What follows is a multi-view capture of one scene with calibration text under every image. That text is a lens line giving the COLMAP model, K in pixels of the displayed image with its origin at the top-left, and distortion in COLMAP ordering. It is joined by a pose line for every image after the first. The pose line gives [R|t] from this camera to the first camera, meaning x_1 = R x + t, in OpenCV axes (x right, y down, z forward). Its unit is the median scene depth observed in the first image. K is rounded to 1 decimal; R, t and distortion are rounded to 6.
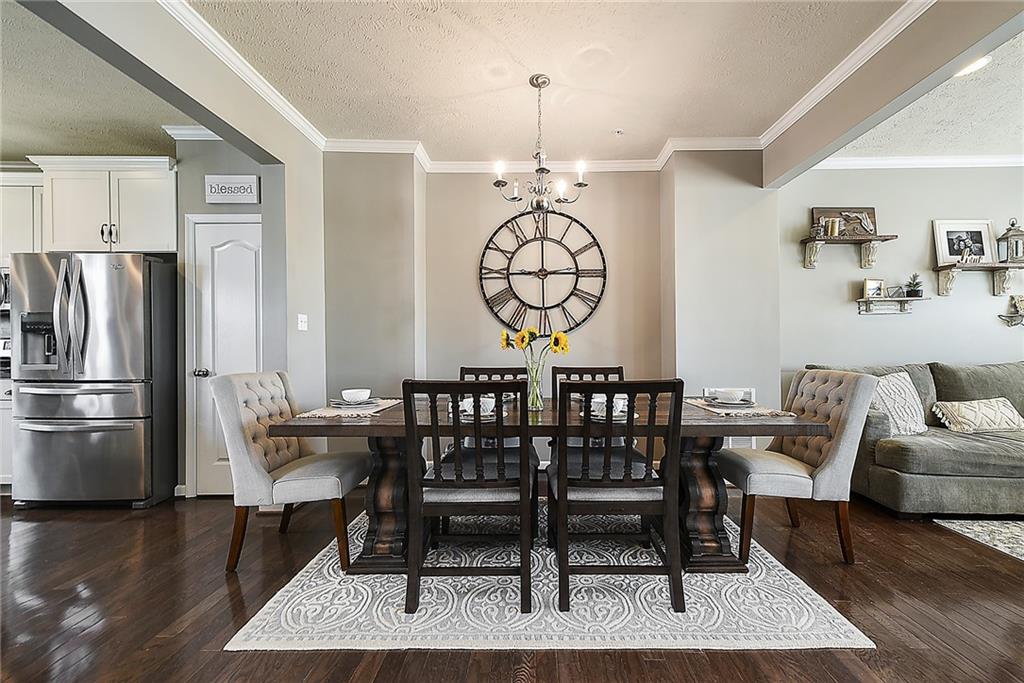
lens RADIAL K [[417.9, 0, 518.3], [0, 417.9, 345.3], [0, 0, 1]] dist [0.015848, -0.000095]
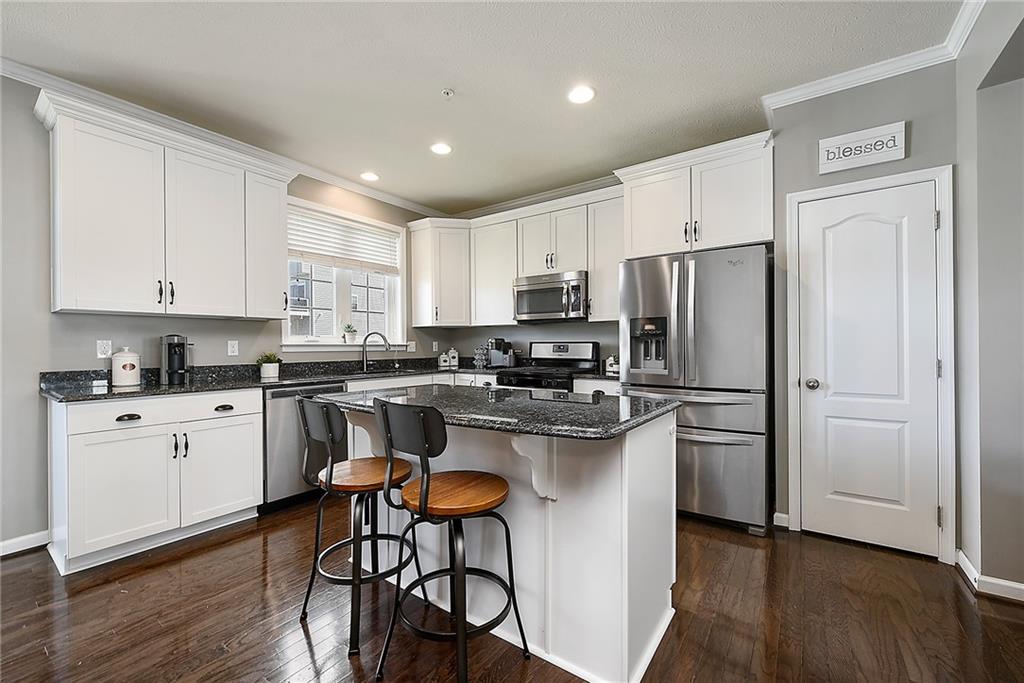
lens RADIAL K [[417.9, 0, 518.3], [0, 417.9, 345.3], [0, 0, 1]] dist [0.015848, -0.000095]
pose [[0.827008, -0.000332, -0.562190, -0.636031], [0.006304, 0.999942, 0.008683, -0.016494], [0.562155, -0.010725, 0.826962, 0.000500]]
